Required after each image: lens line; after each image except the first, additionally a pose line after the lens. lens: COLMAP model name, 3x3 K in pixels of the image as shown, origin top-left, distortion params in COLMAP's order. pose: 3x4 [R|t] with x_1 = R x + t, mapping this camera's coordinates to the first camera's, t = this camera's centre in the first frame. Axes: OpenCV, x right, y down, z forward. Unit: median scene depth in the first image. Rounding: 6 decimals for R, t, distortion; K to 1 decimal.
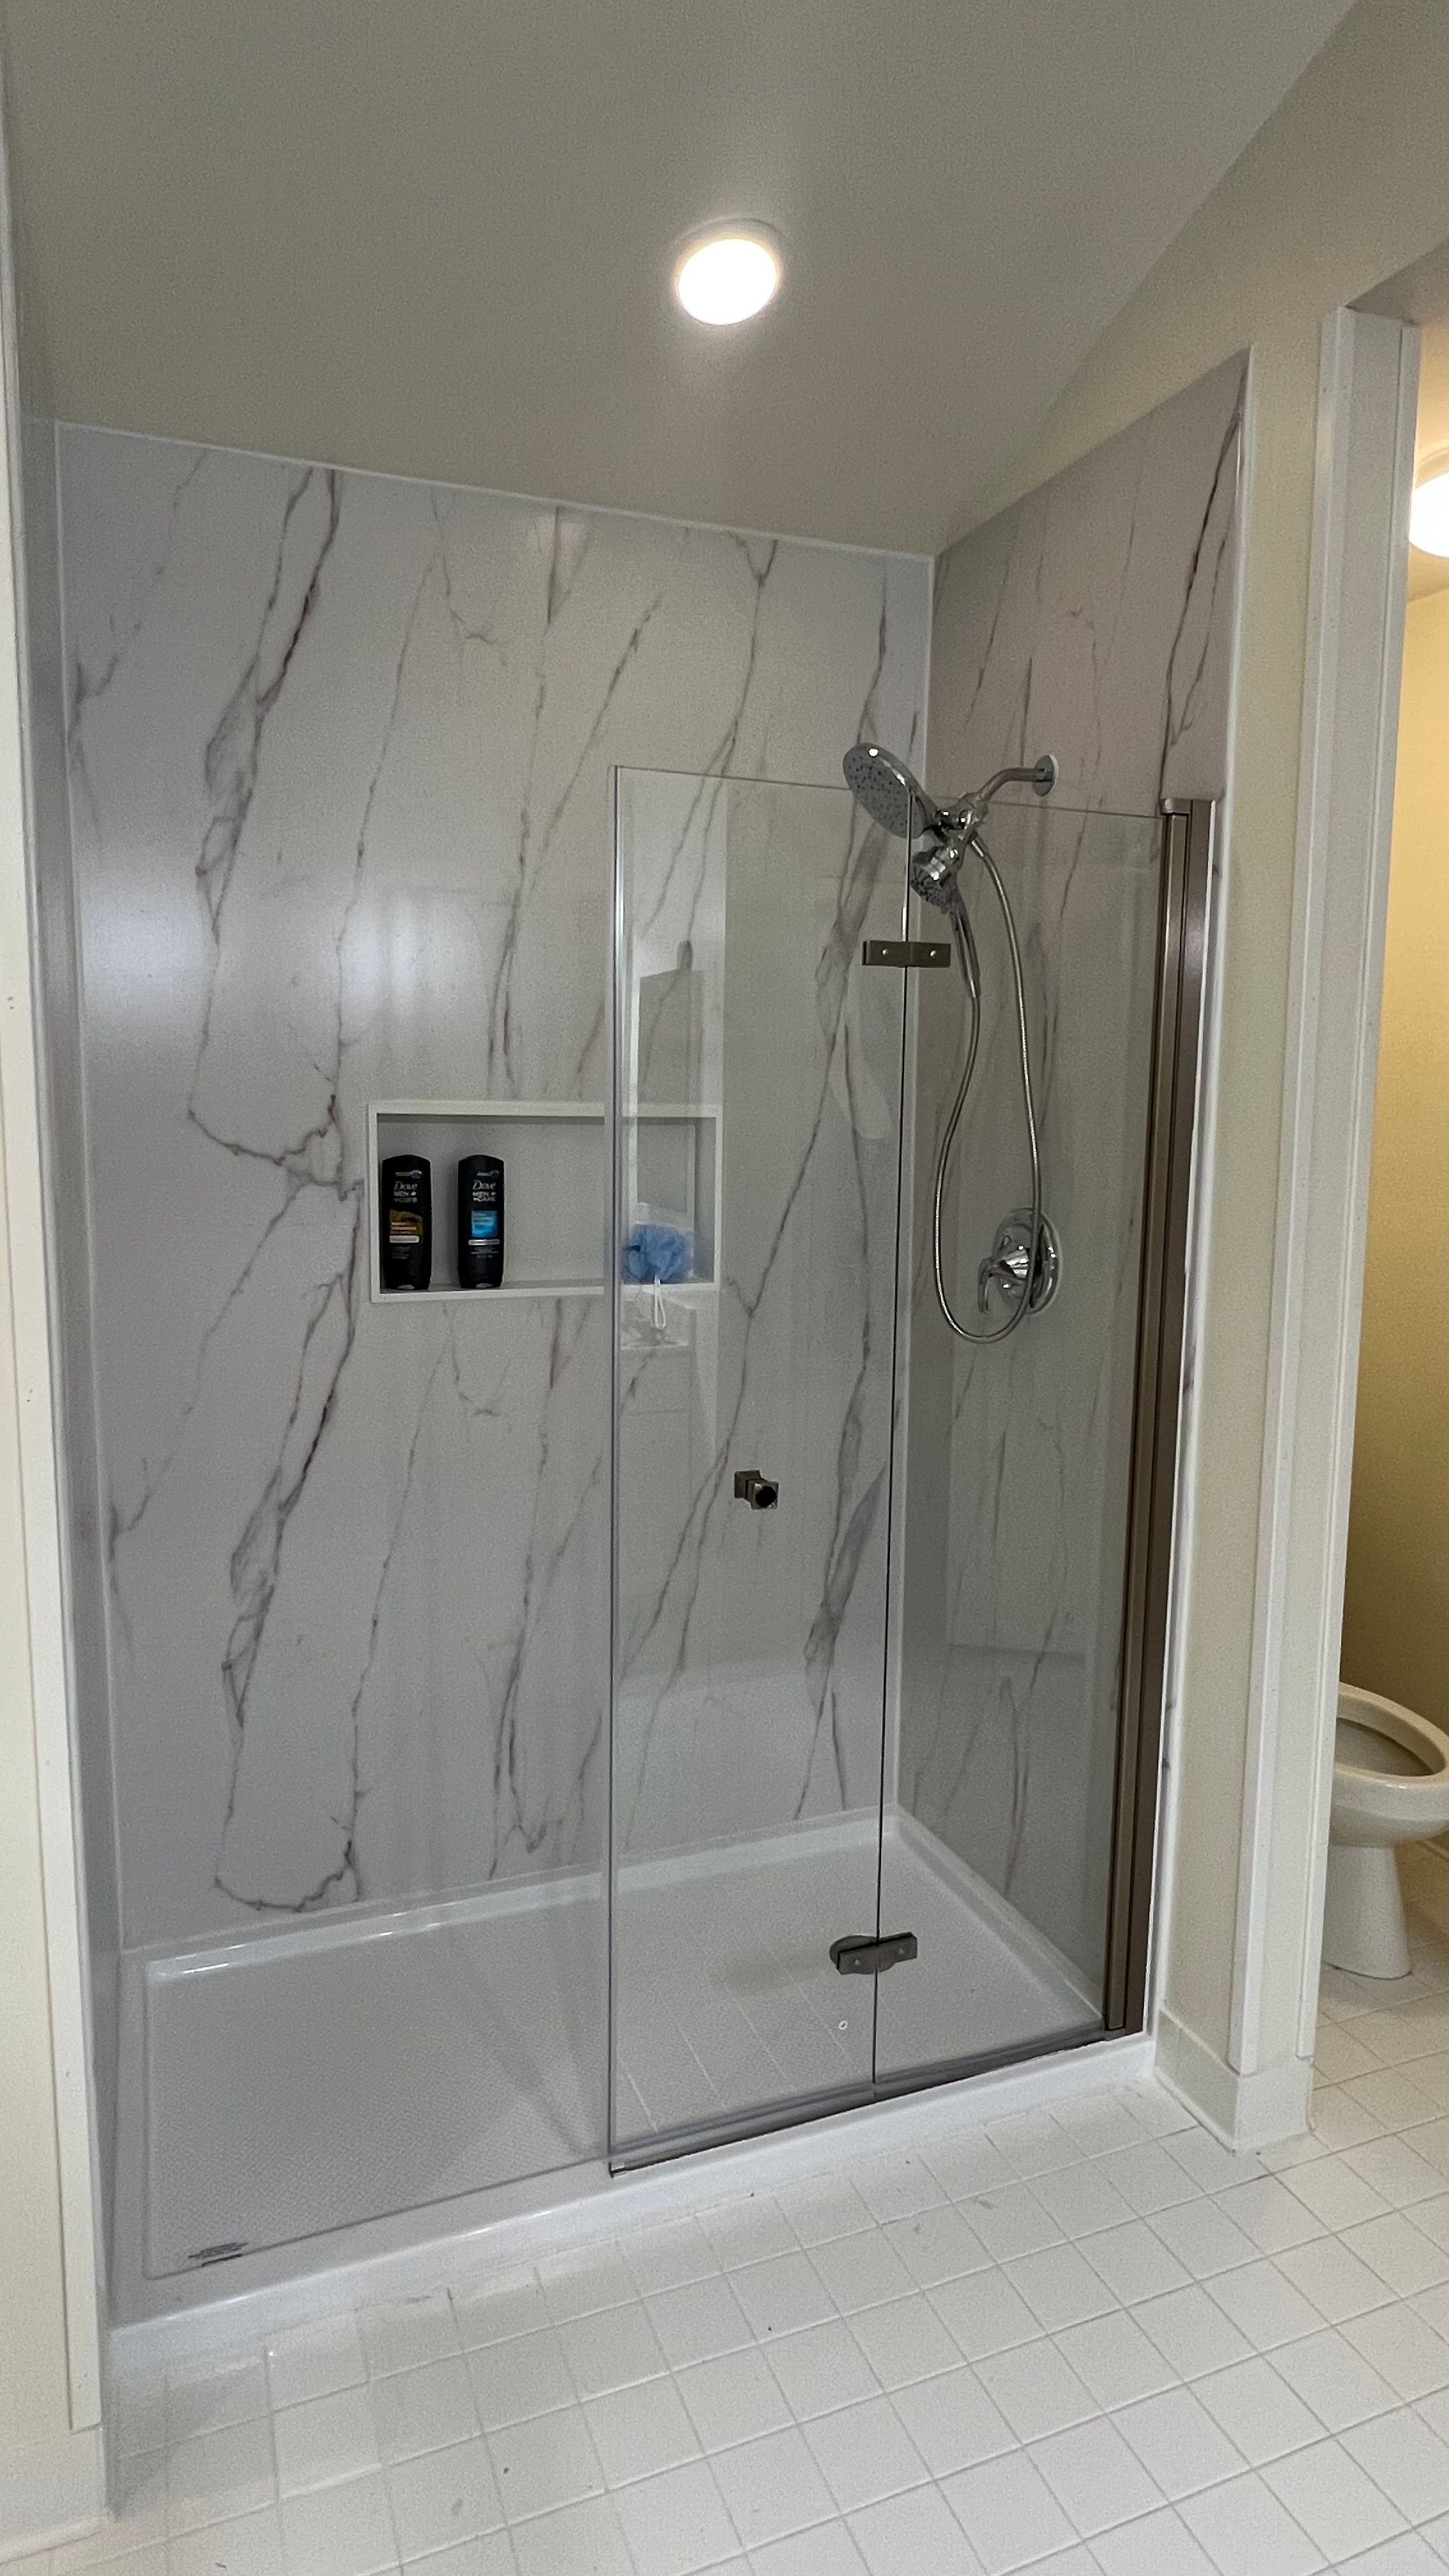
lens RADIAL K [[1425.6, 0, 703.2], [0, 1425.6, 1272.5], [0, 0, 1]] dist [0.000784, -0.000647]
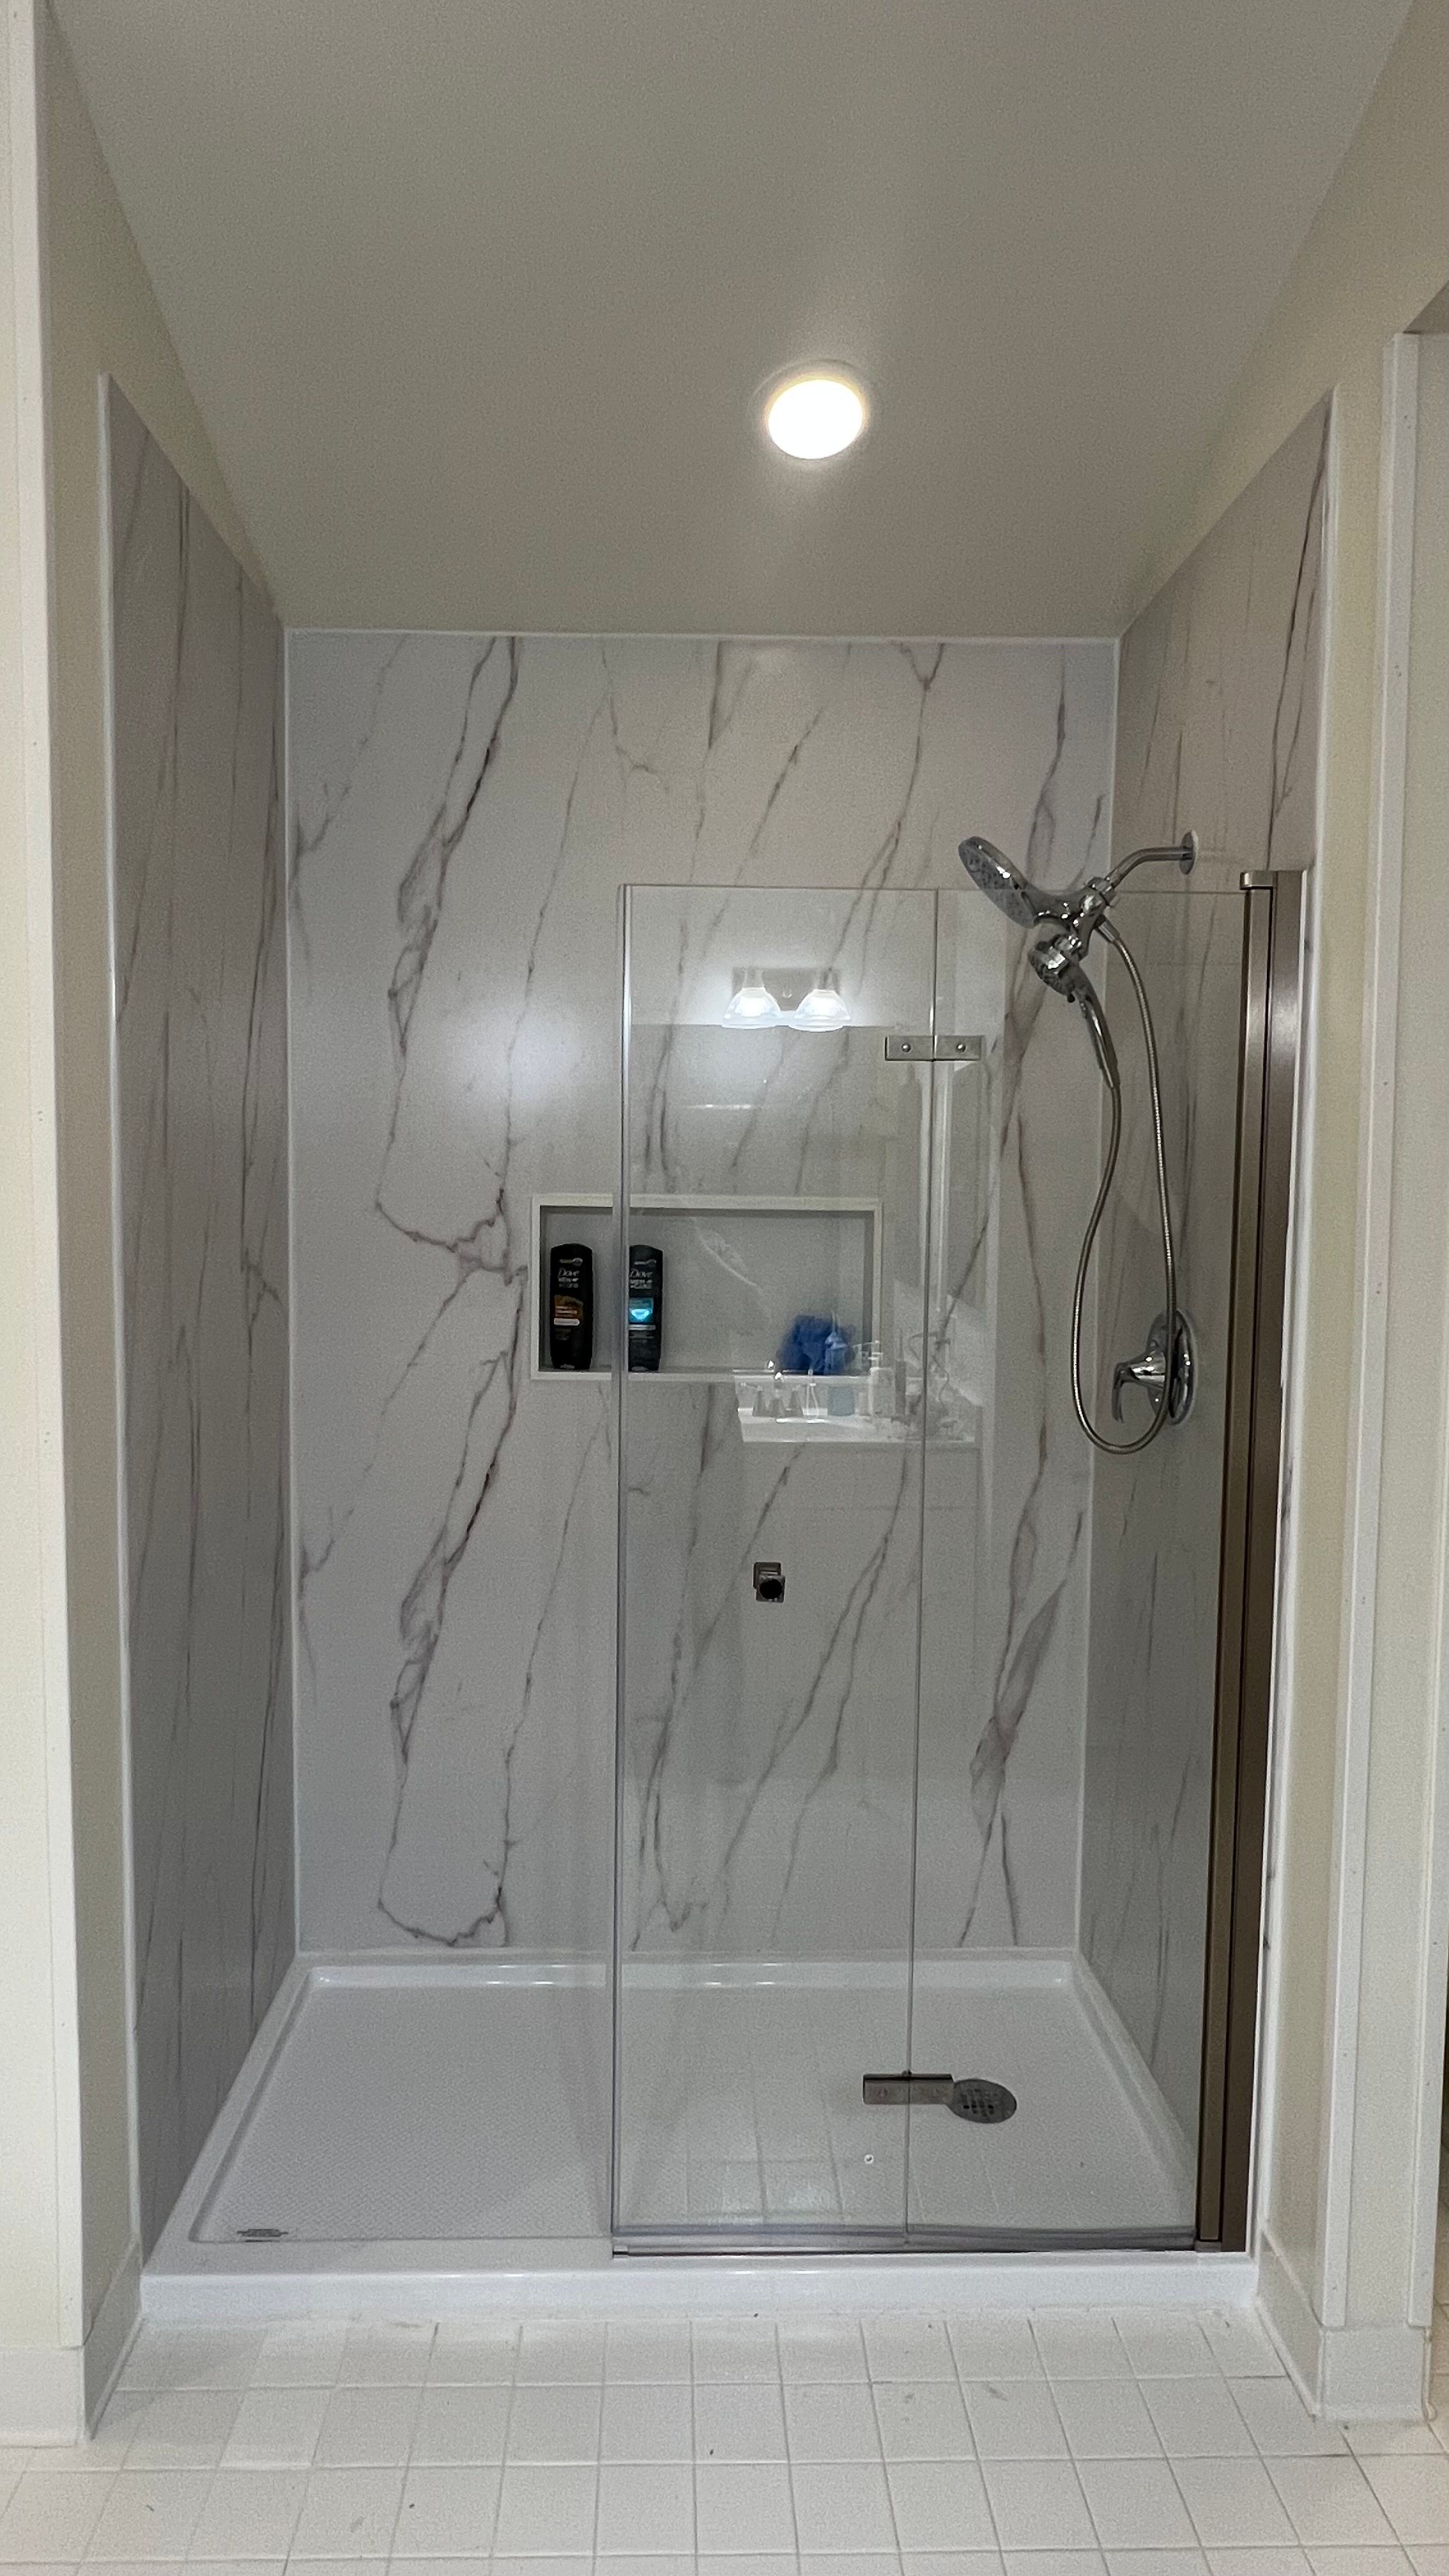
lens RADIAL K [[1425.6, 0, 696.5], [0, 1425.6, 1275.5], [0, 0, 1]] dist [0.000784, -0.000647]
pose [[0.941581, 0.021703, -0.336086, 0.252057], [-0.042444, 0.997612, -0.054490, -0.004285], [0.334100, 0.065572, 0.940254, 0.021731]]
